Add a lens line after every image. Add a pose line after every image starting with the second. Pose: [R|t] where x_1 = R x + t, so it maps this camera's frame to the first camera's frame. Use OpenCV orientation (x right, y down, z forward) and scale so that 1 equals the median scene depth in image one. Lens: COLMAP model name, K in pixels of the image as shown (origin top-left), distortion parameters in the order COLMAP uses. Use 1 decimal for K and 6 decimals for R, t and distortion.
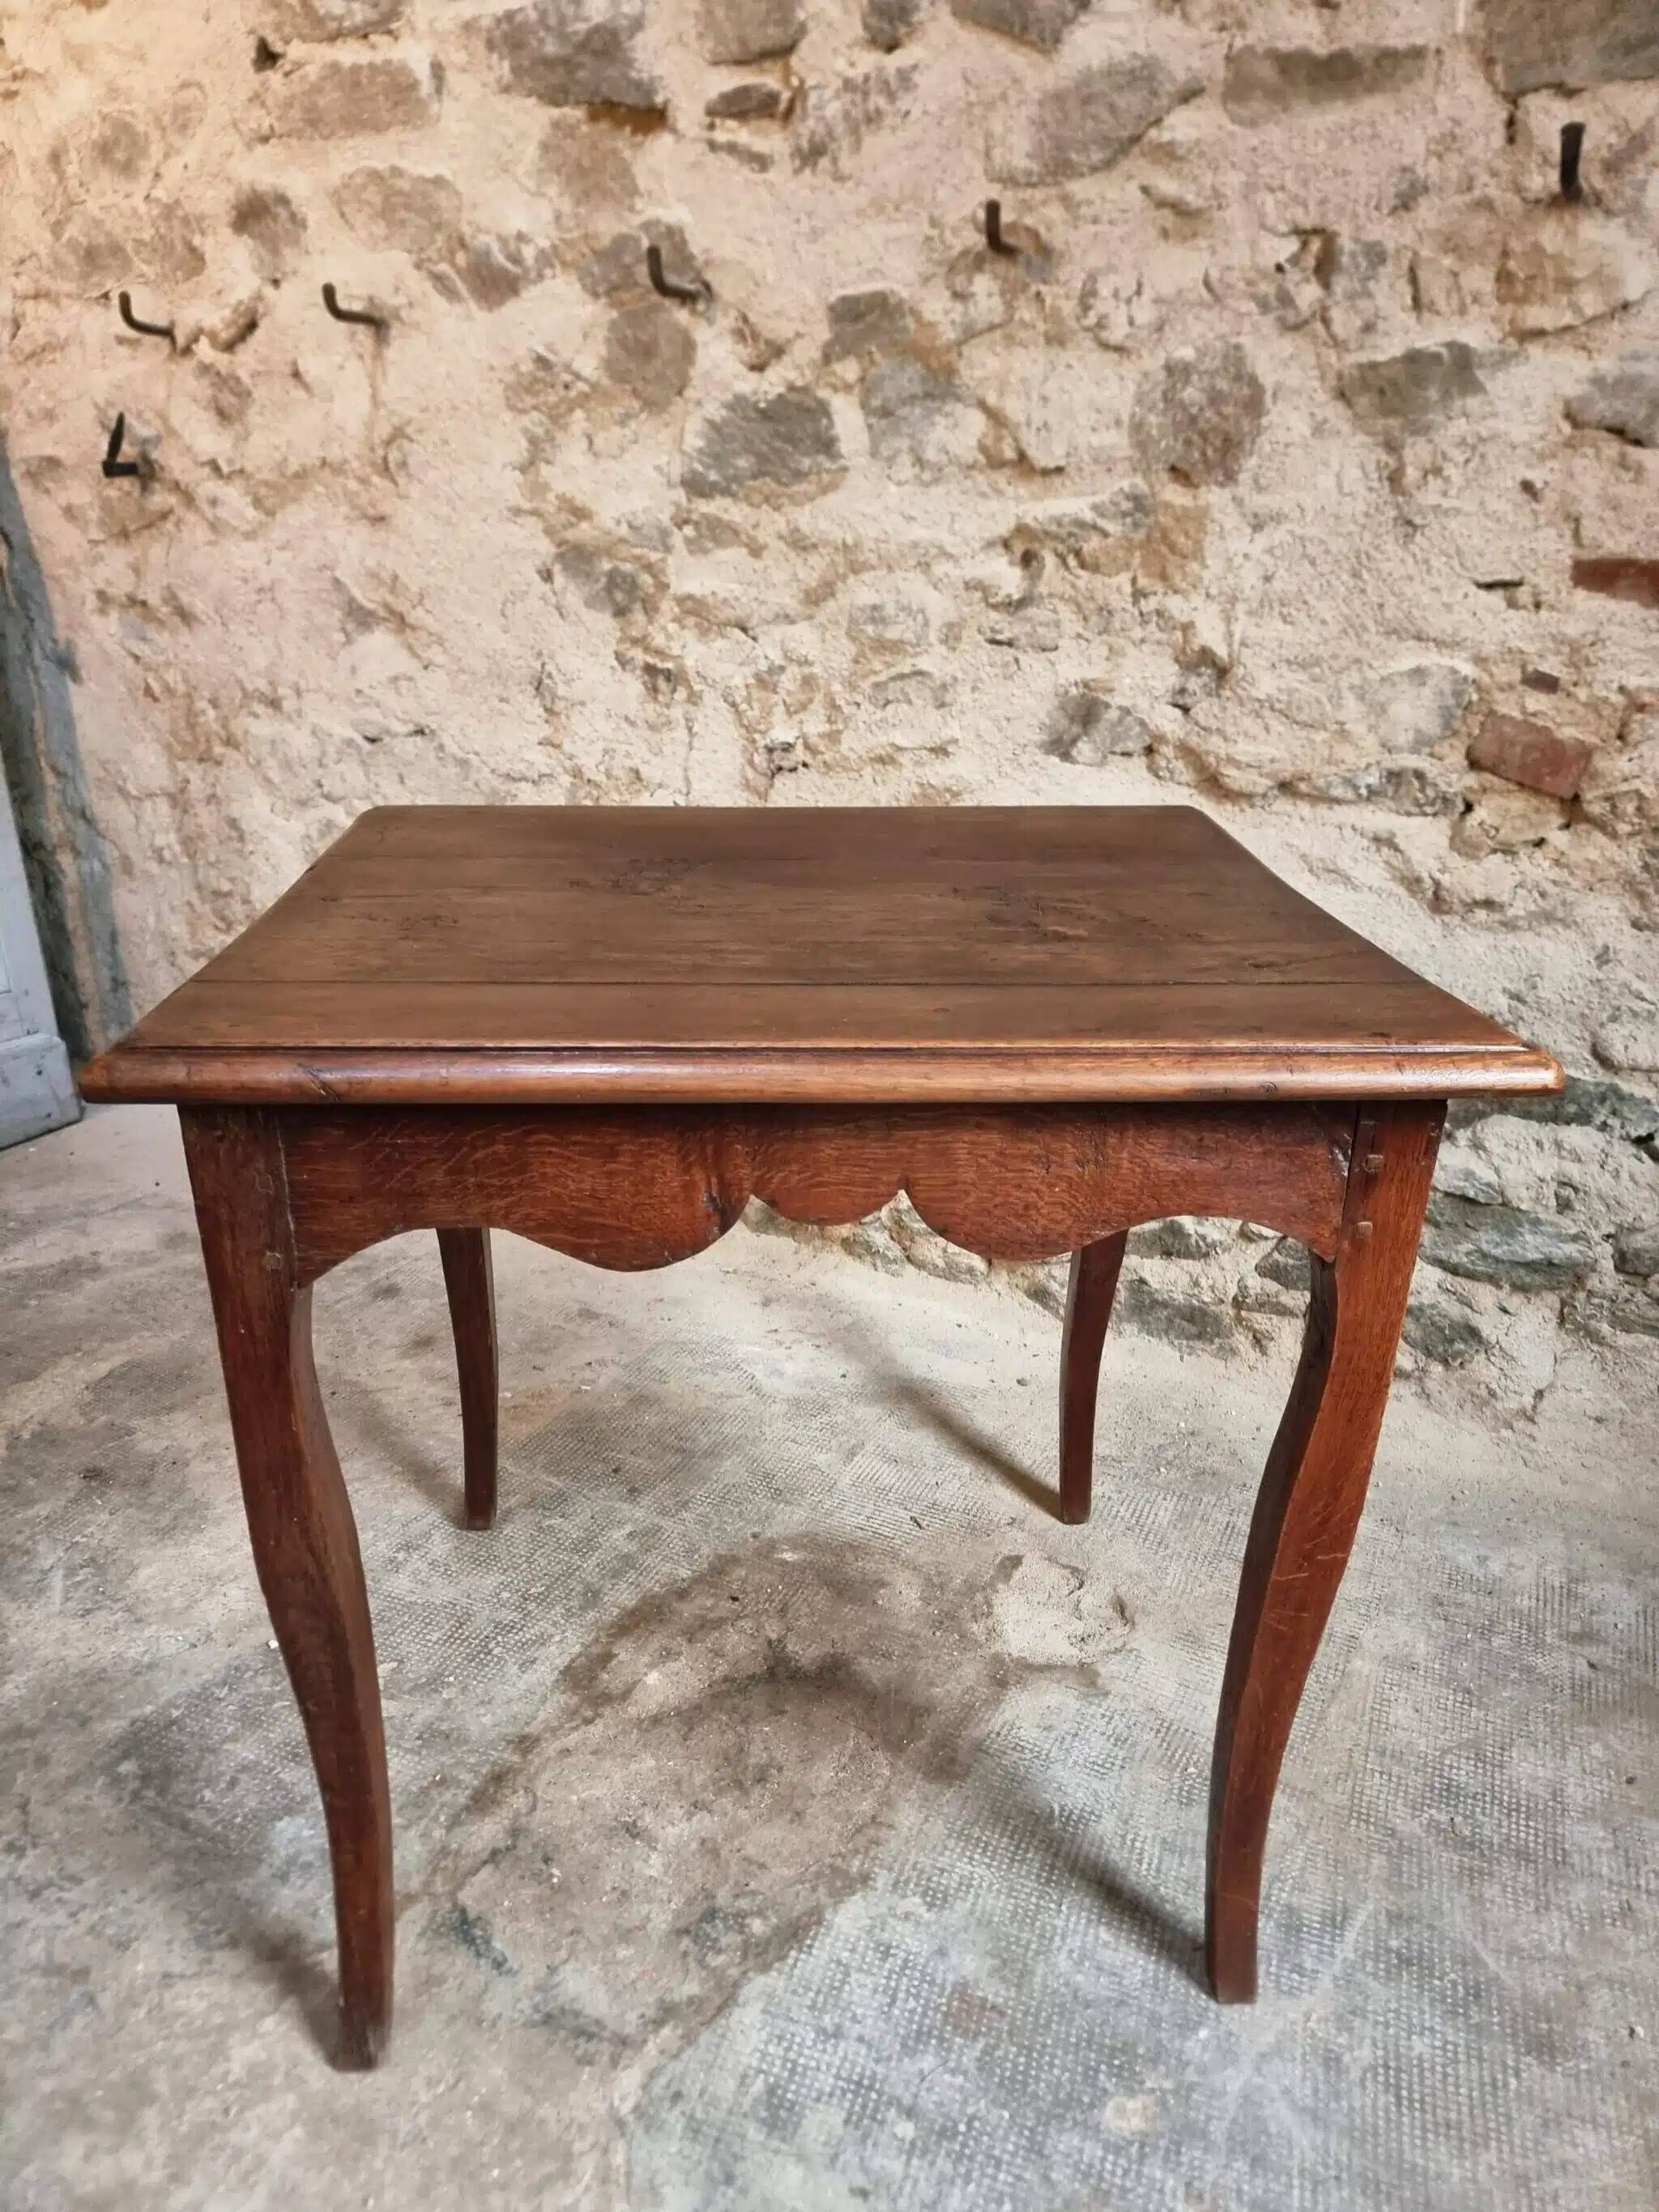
lens RADIAL K [[1543.6, 0, 809.8], [0, 1543.6, 1137.7], [0, 0, 1]] dist [0.044020, -0.048671]
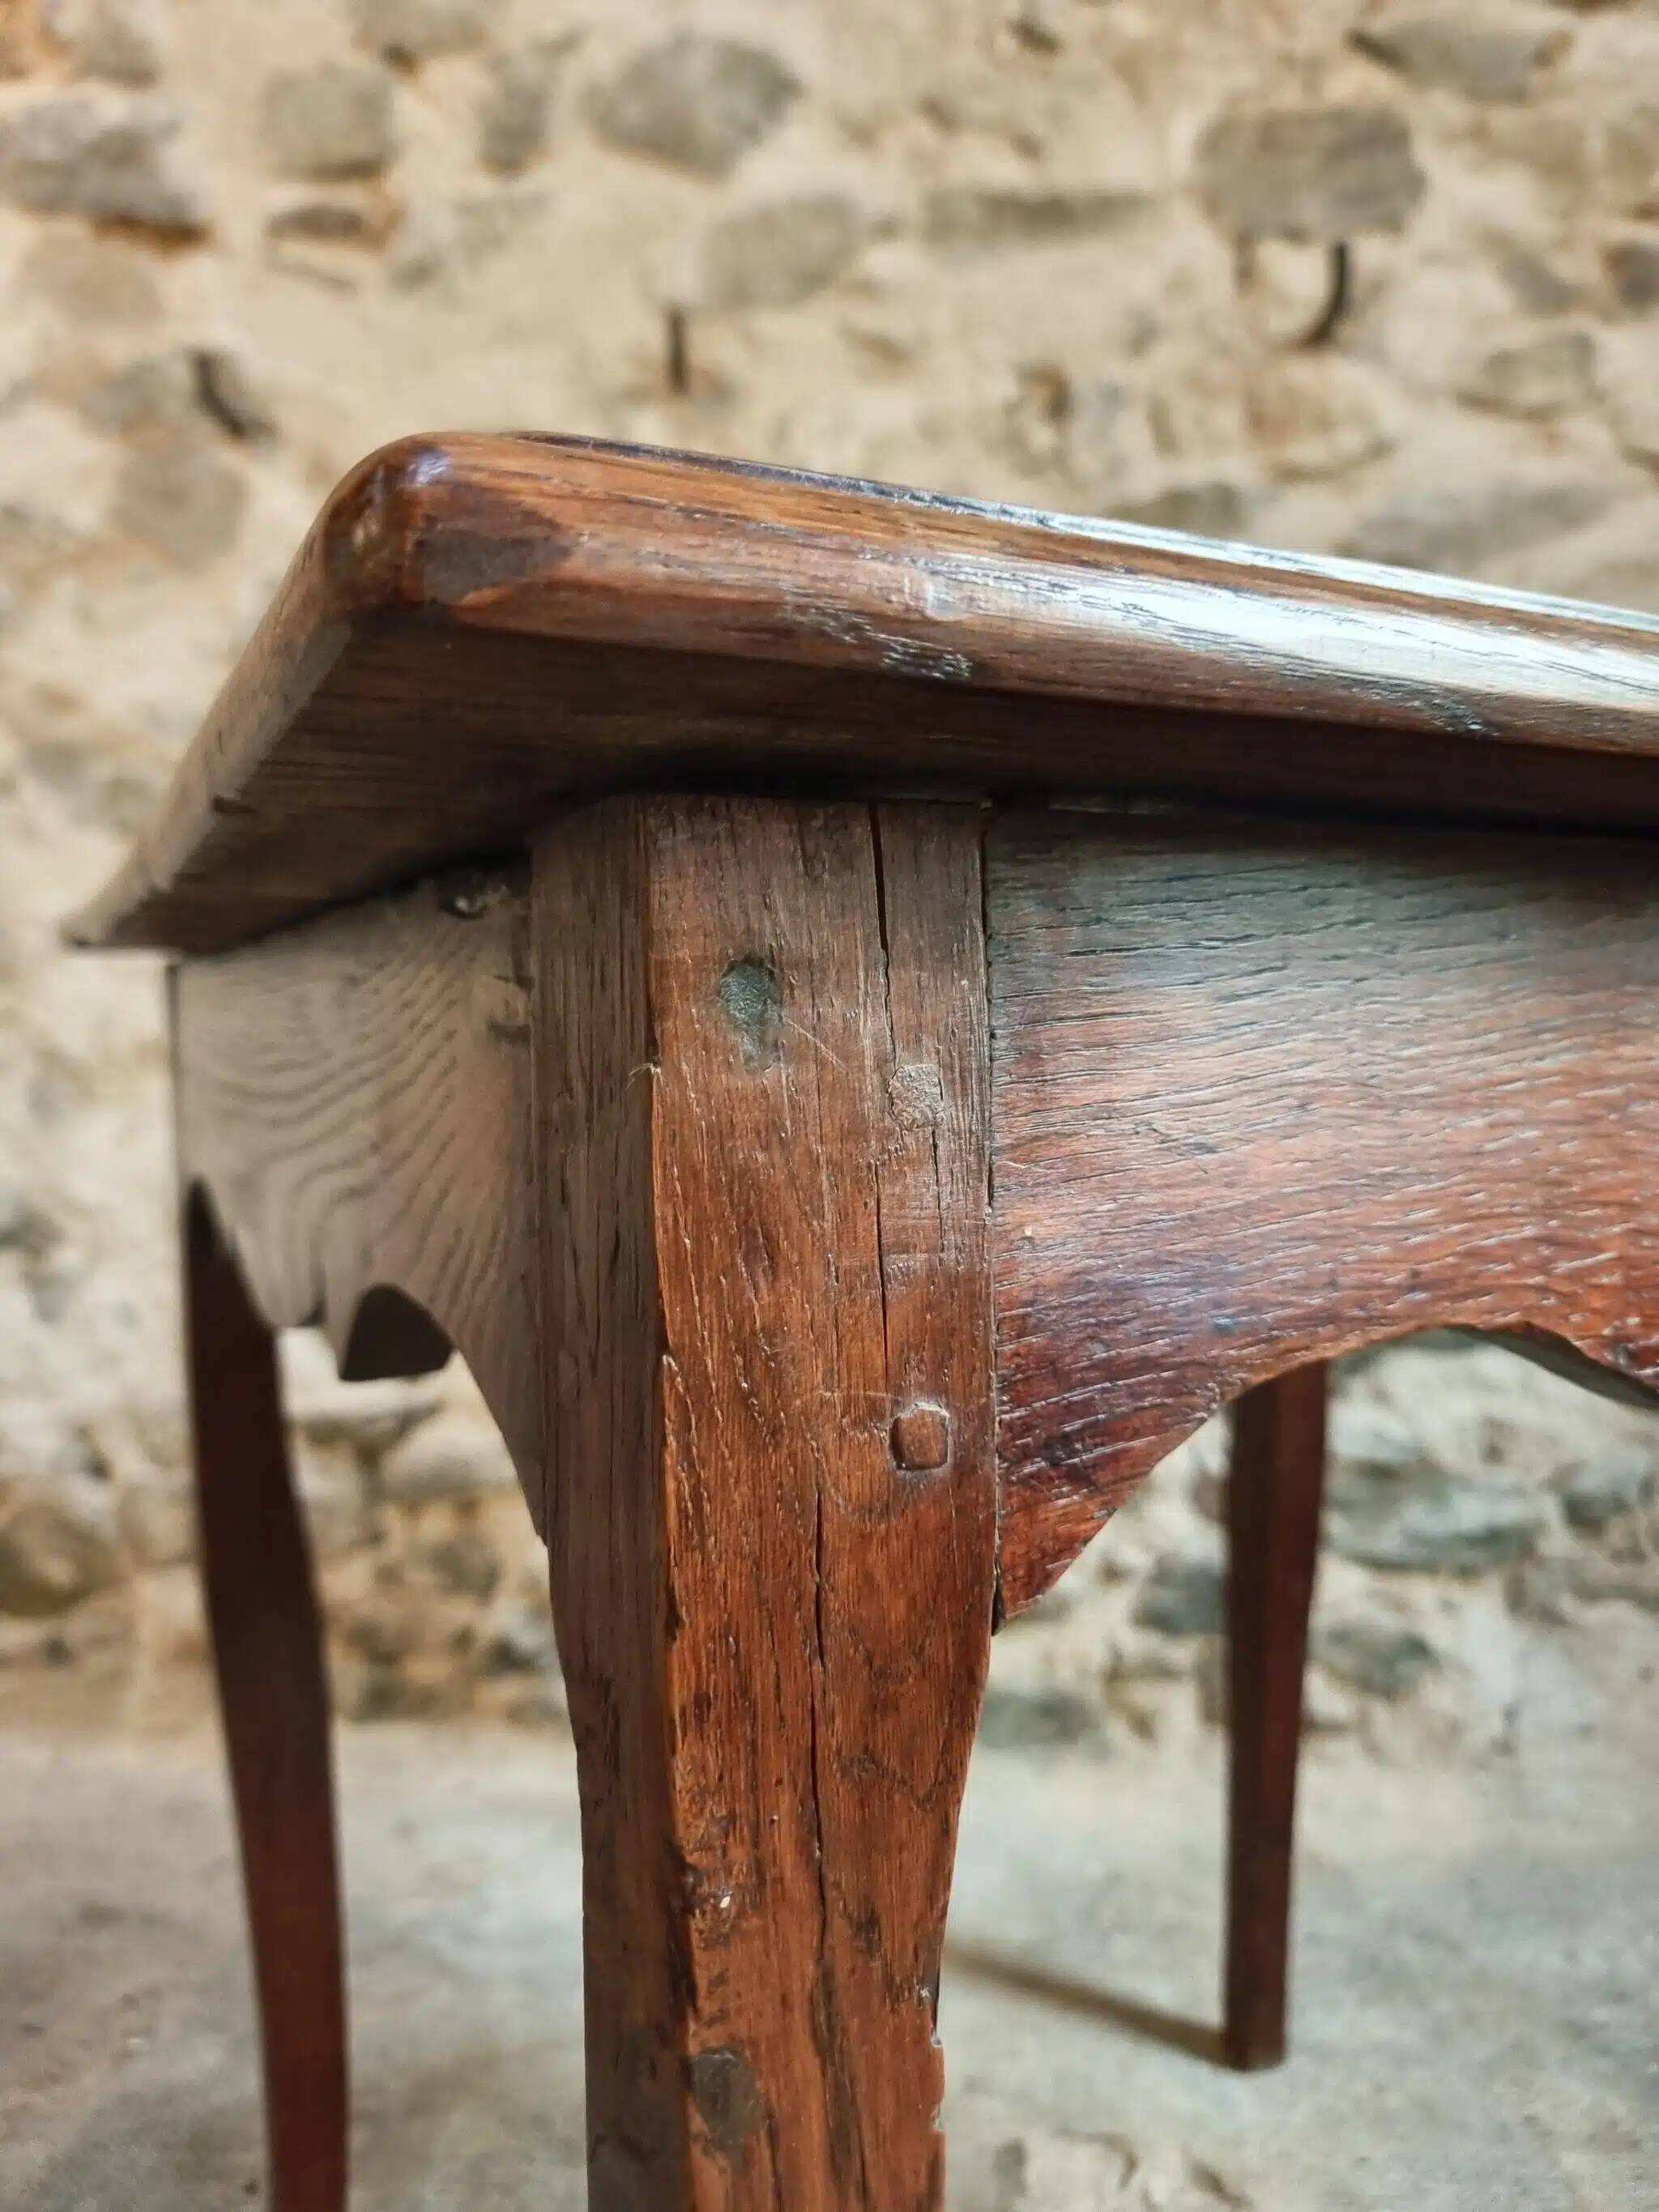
lens RADIAL K [[1607.7, 0, 811.4], [0, 1607.7, 1108.7], [0, 0, 1]] dist [0.008800, -0.027872]
pose [[0.915642, -0.031589, 0.400752, -0.166541], [0.161138, 0.942154, -0.293905, 0.063498], [-0.368286, 0.333688, 0.867766, 0.352315]]
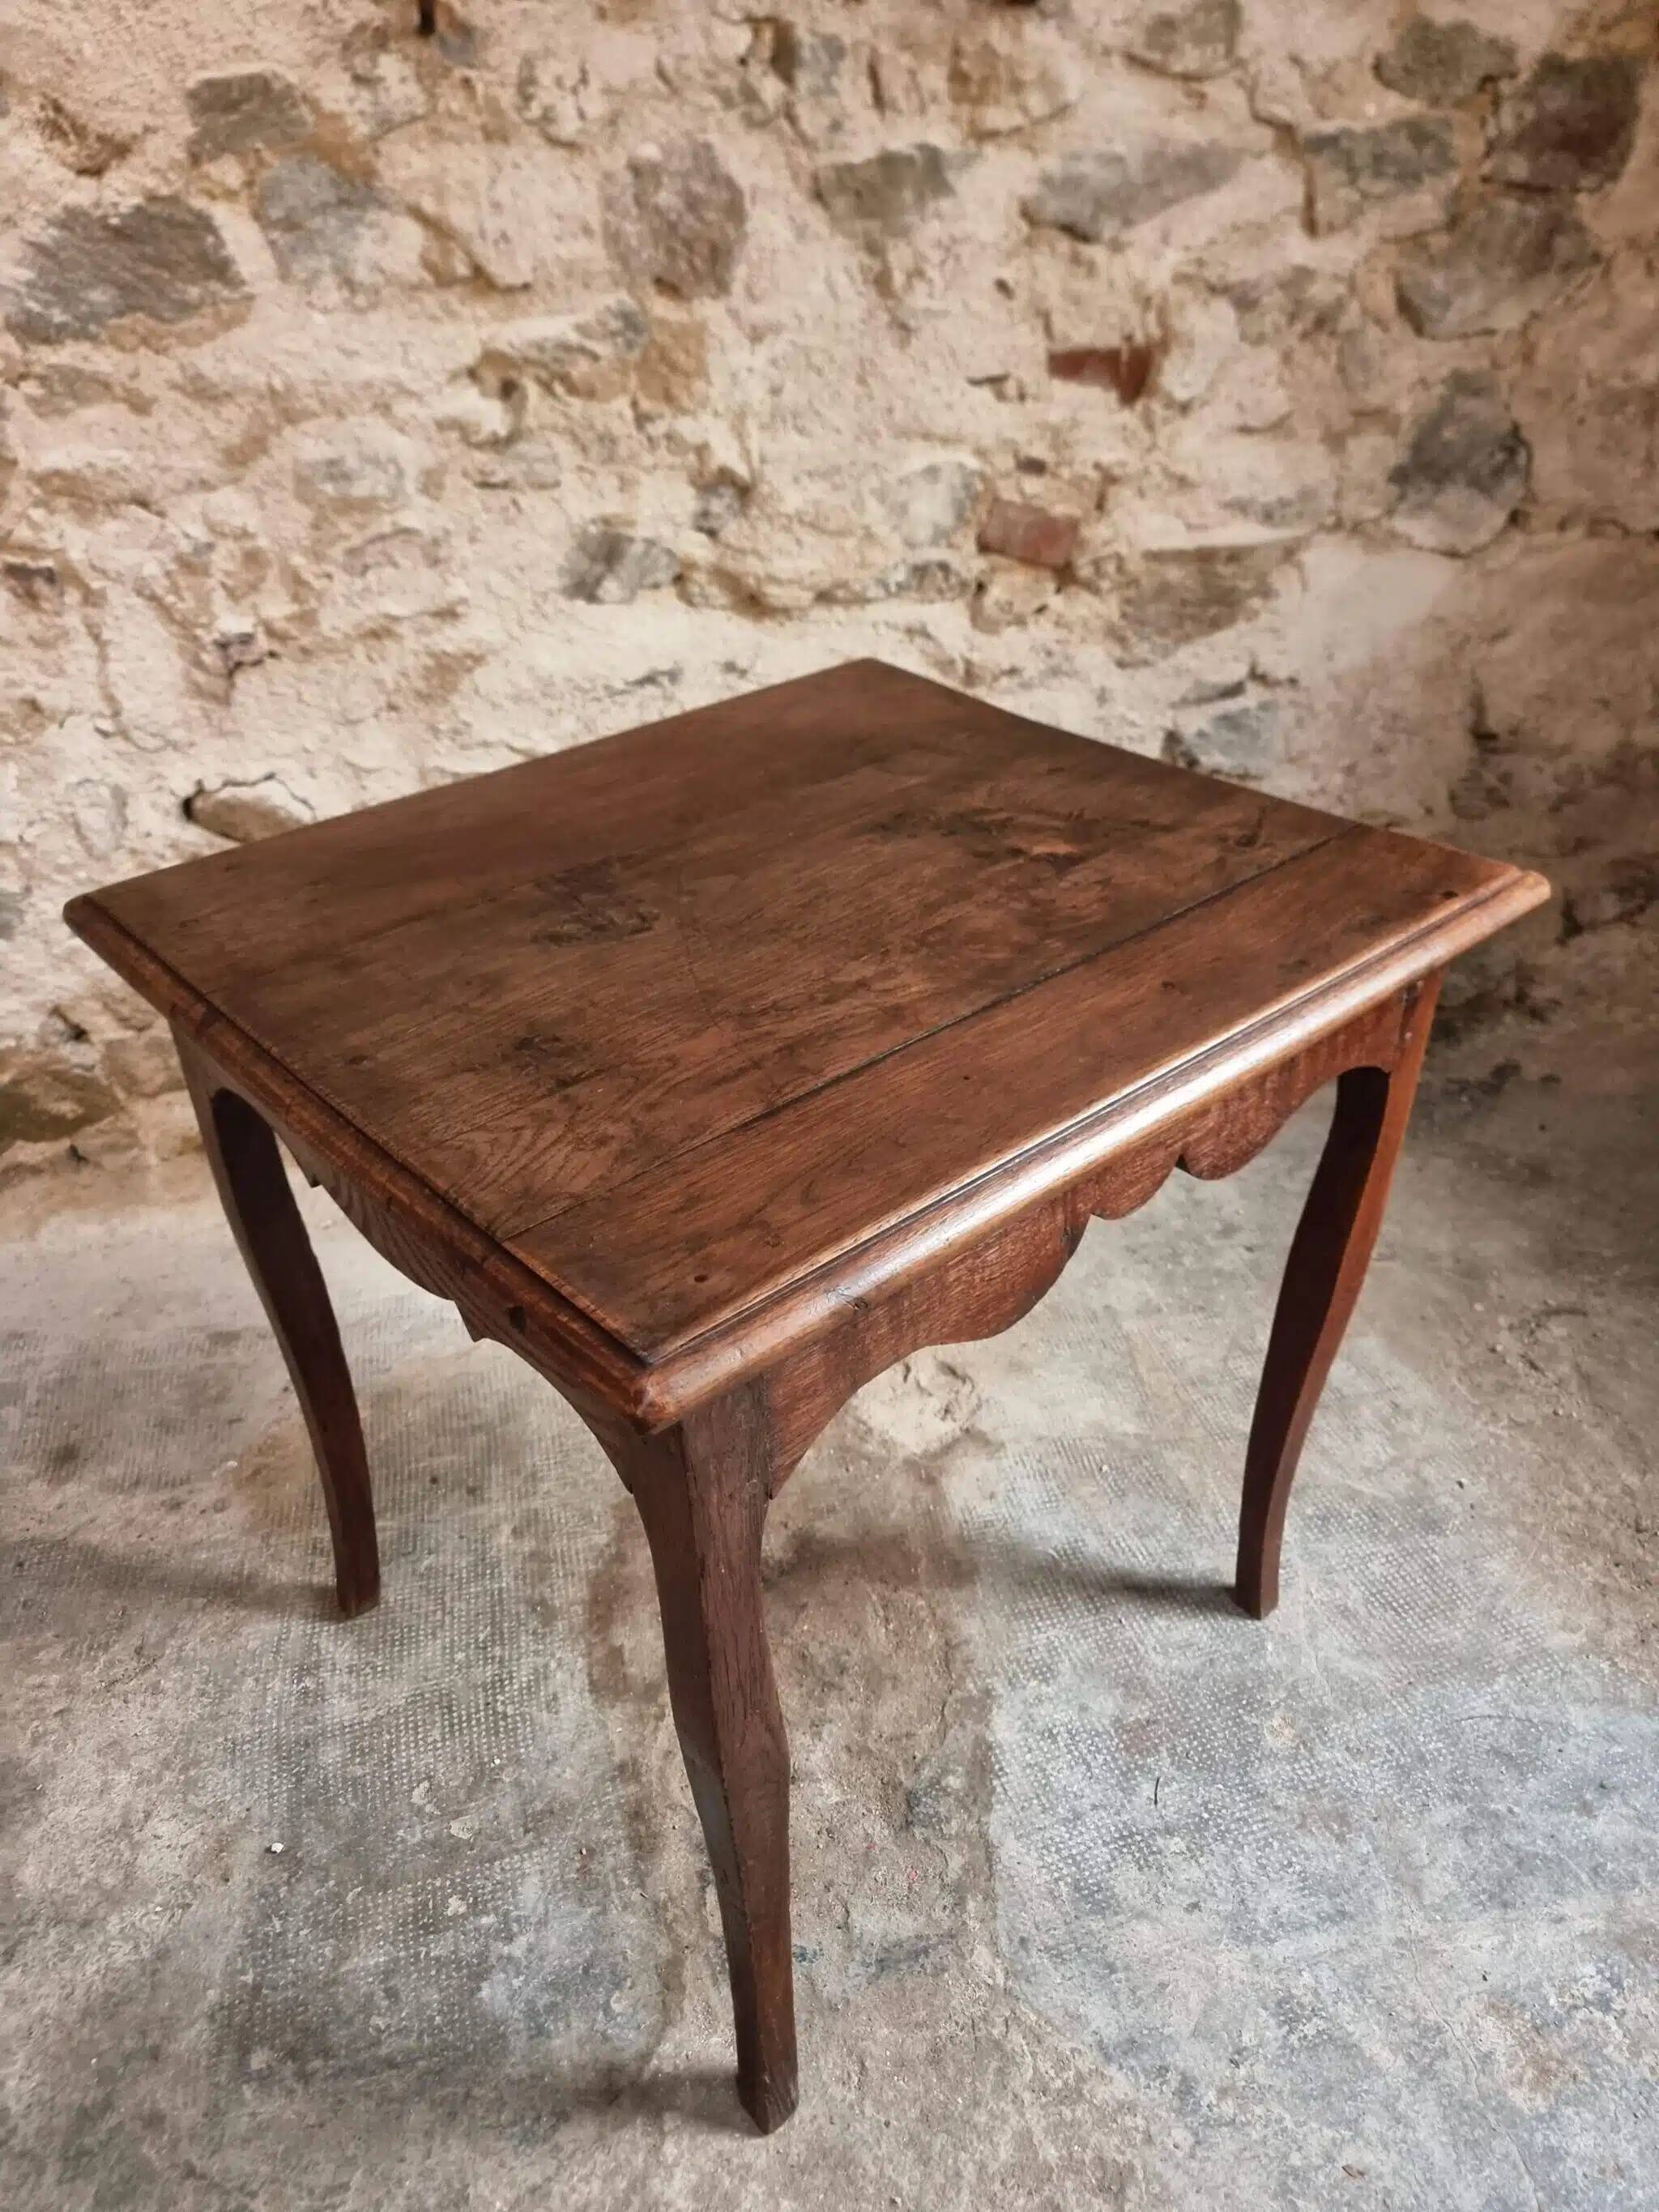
lens RADIAL K [[1543.6, 0, 800.4], [0, 1543.6, 1124.5], [0, 0, 1]] dist [0.044020, -0.048671]
pose [[0.783479, -0.369931, 0.499311, -0.360110], [0.267197, 0.925978, 0.266777, -0.182880], [-0.561040, -0.075600, 0.824329, 0.129831]]
